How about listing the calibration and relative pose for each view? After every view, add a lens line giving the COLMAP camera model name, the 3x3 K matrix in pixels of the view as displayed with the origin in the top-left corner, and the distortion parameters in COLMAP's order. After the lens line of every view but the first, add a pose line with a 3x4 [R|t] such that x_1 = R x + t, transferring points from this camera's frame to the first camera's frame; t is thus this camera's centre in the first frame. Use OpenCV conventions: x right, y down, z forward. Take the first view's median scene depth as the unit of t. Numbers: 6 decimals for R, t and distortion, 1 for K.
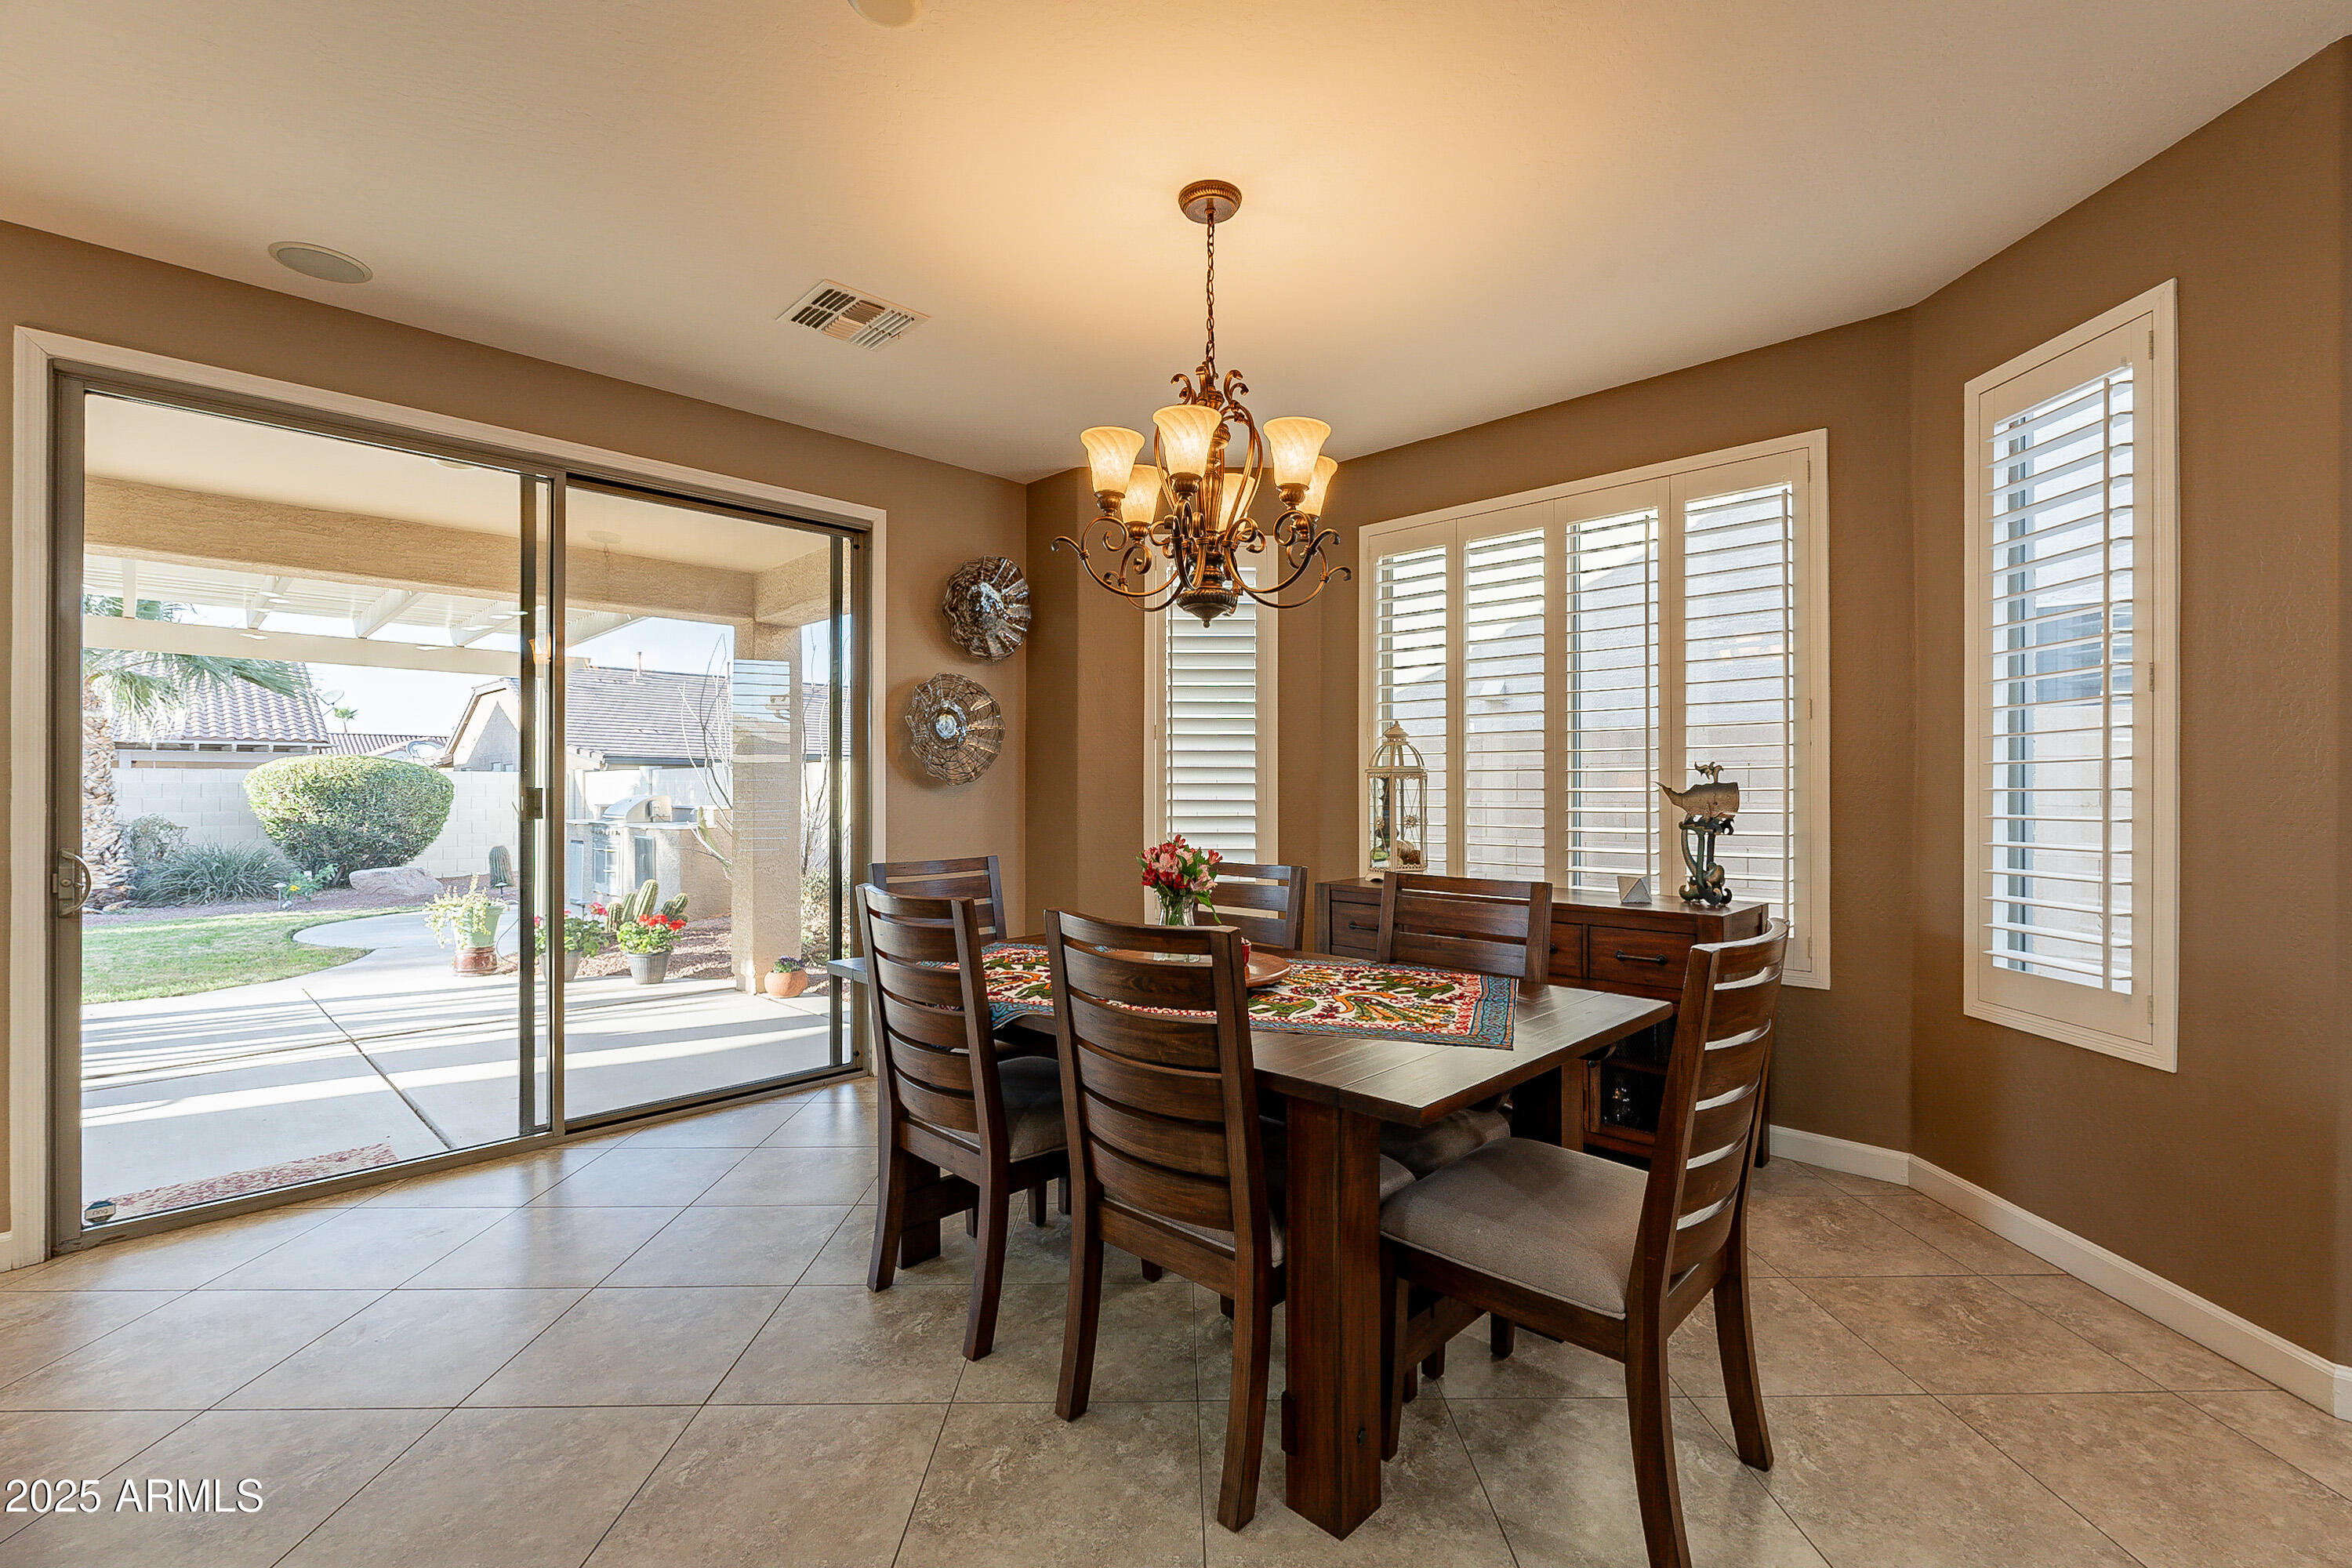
lens RADIAL K [[1028.6, 0, 1183.5], [0, 1028.6, 782.8], [0, 0, 1]] dist [-0.003199, -0.000066]
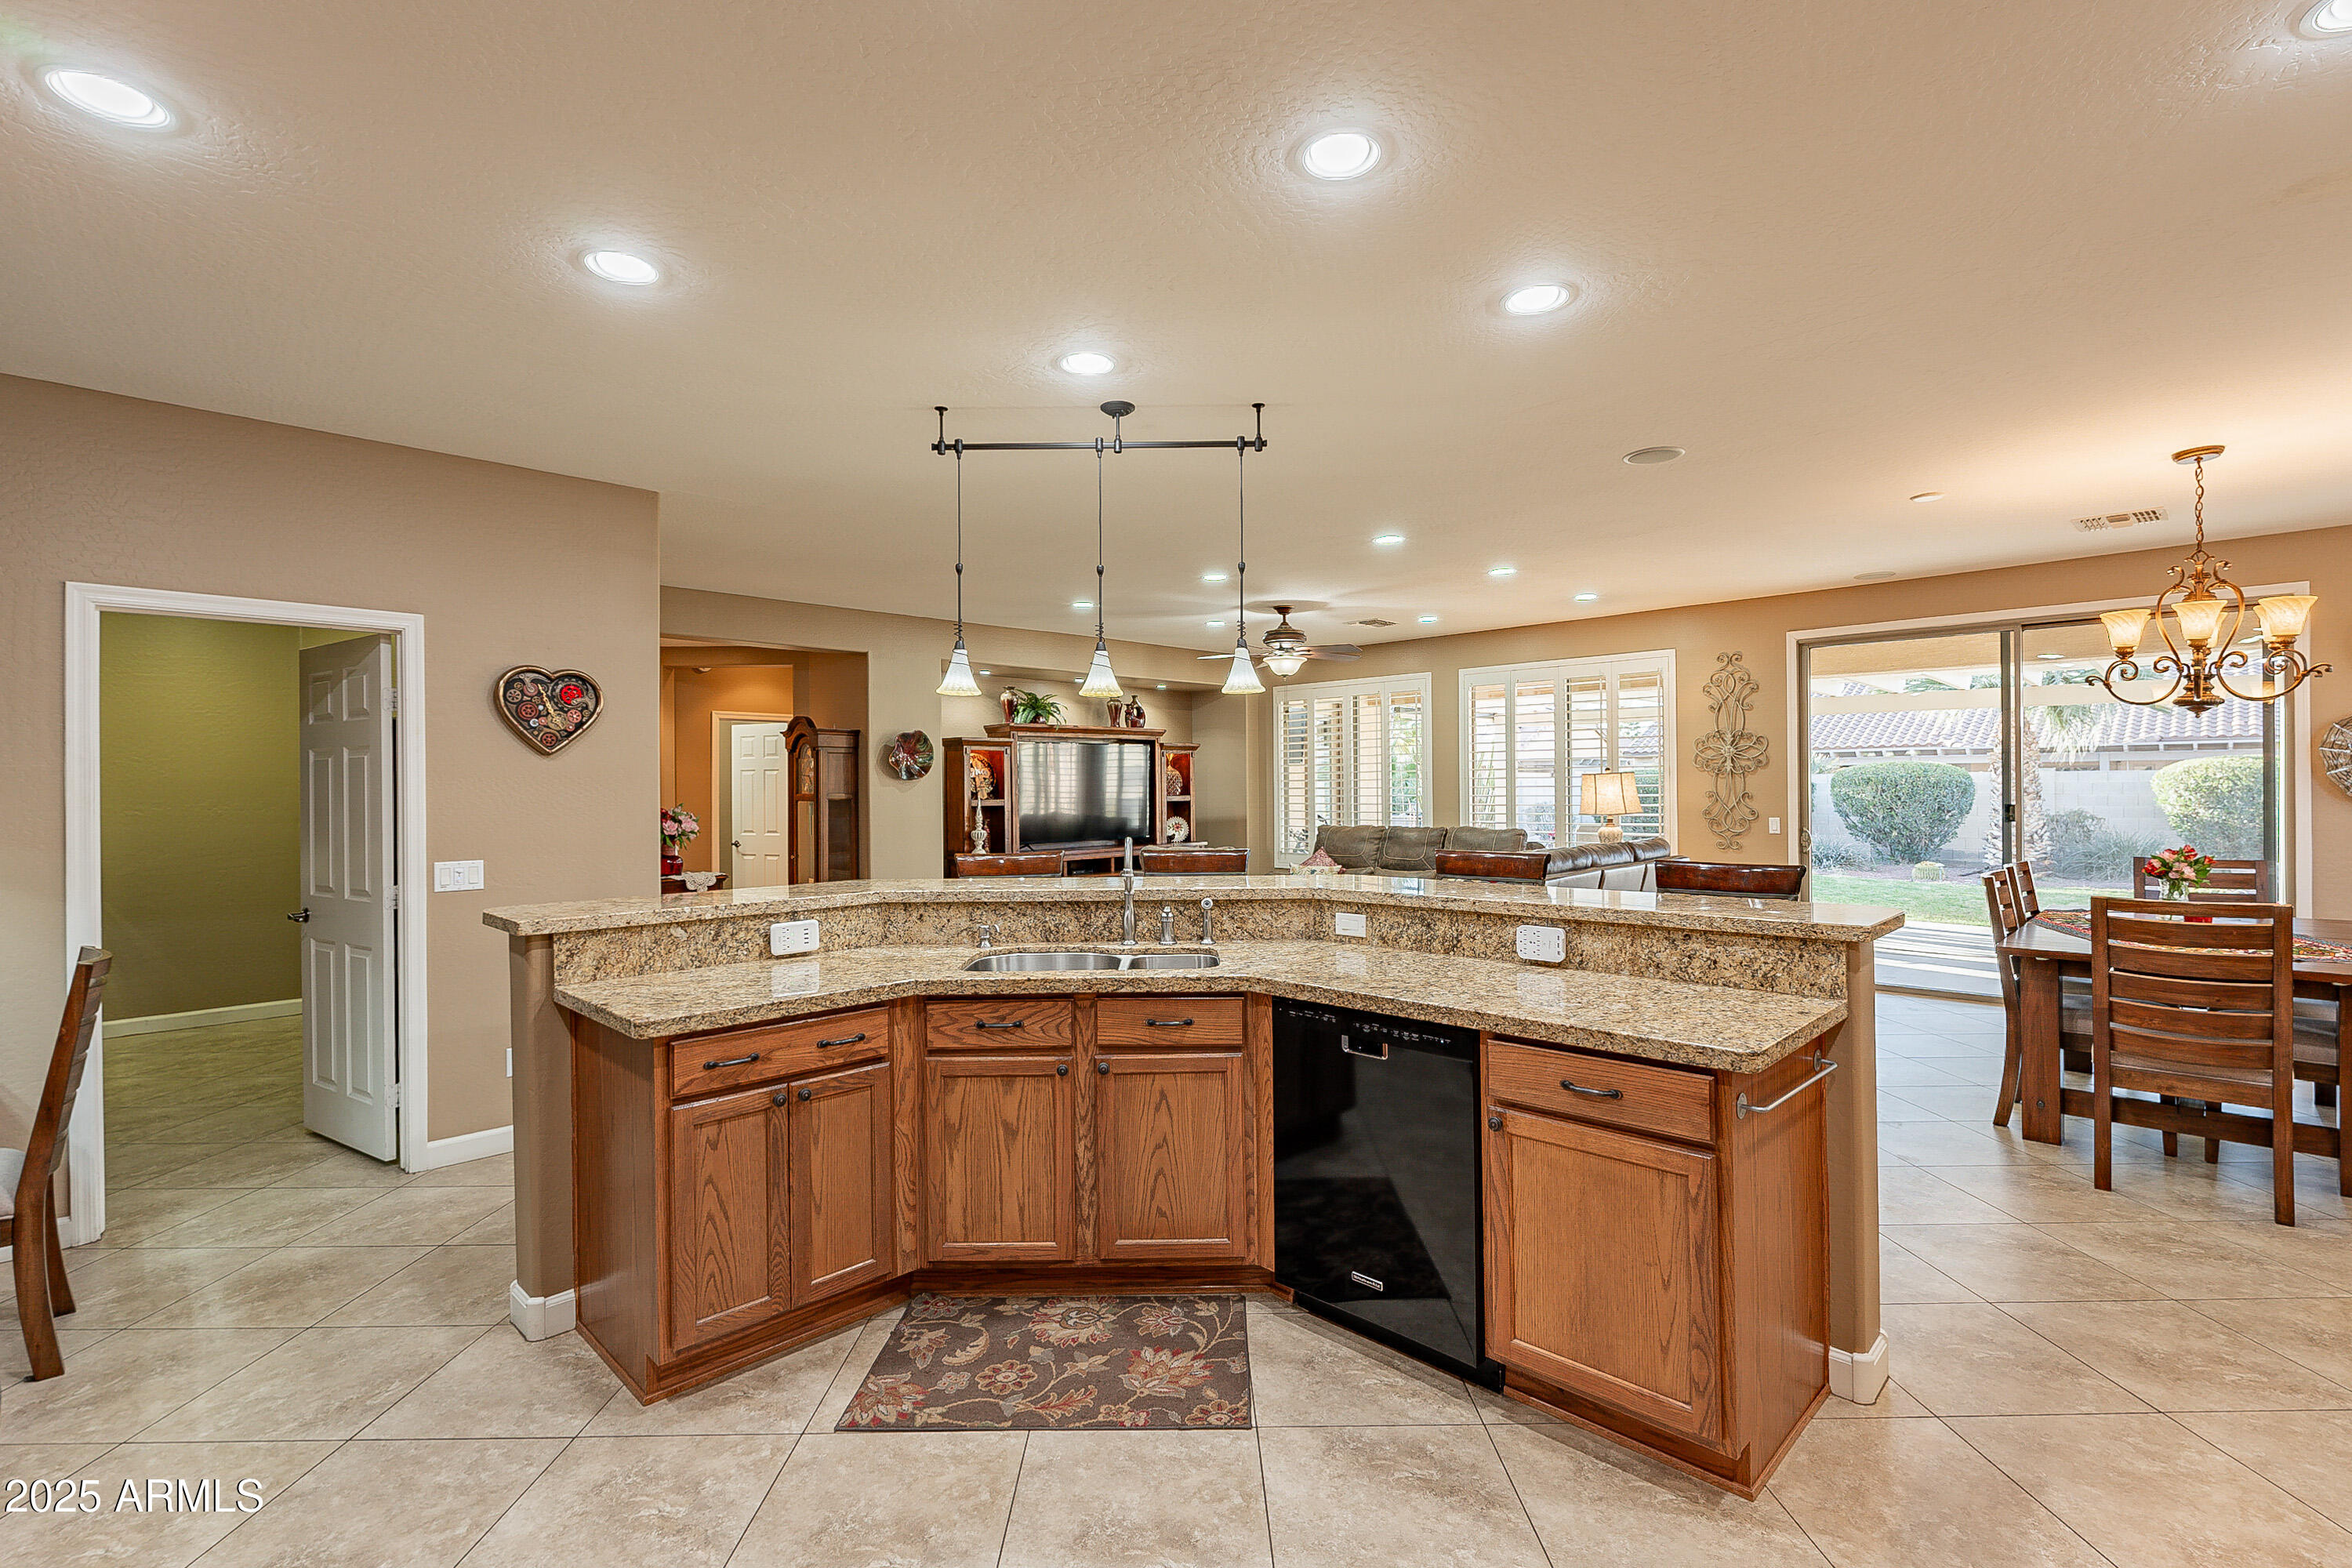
lens RADIAL K [[1058.7, 0, 1186.3], [0, 1058.7, 786.3], [0, 0, 1]] dist [0.000751, 0.000136]
pose [[-0.006443, -0.001045, -0.999979, 1.145604], [0.016477, 0.999864, -0.001151, -0.044606], [0.999843, -0.016484, -0.006425, -0.393962]]
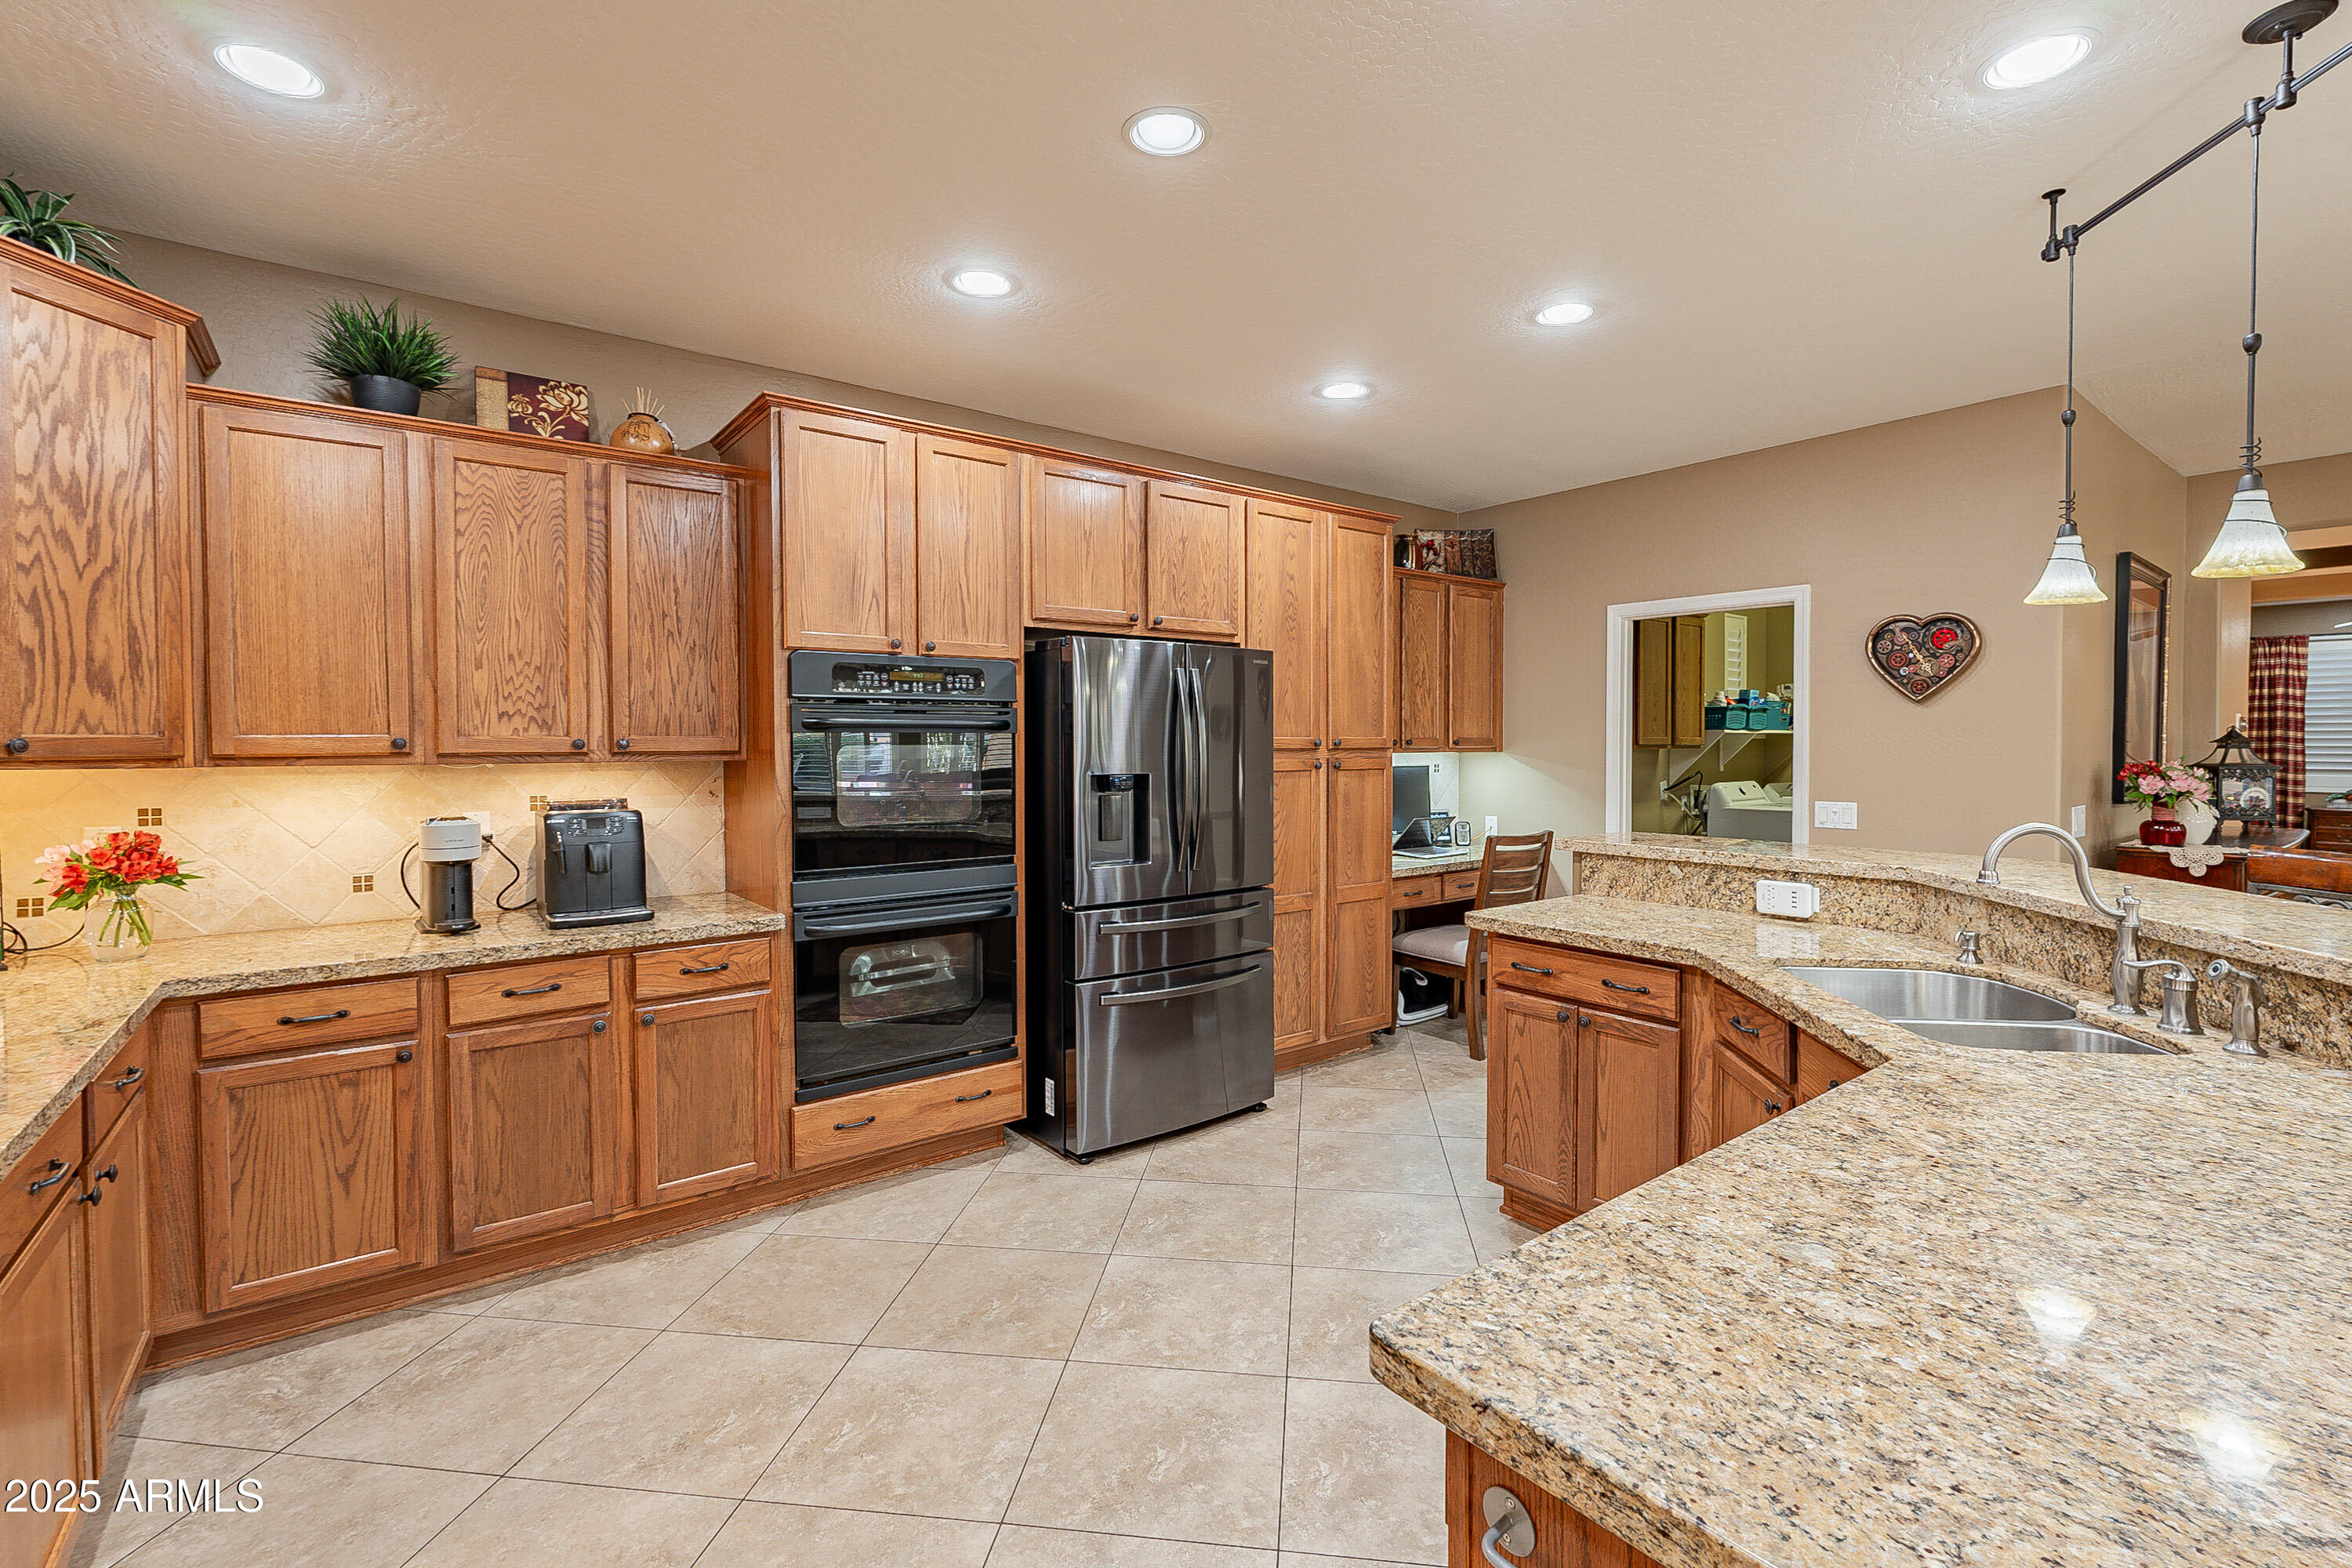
lens RADIAL K [[1044.9, 0, 1185.1], [0, 1044.9, 768.8], [0, 0, 1]] dist [-0.000754, -0.001045]
pose [[-0.990143, -0.002493, 0.140035, 0.643033], [0.000178, 0.999818, 0.019058, -0.042111], [-0.140057, 0.018895, -0.989963, 0.110798]]
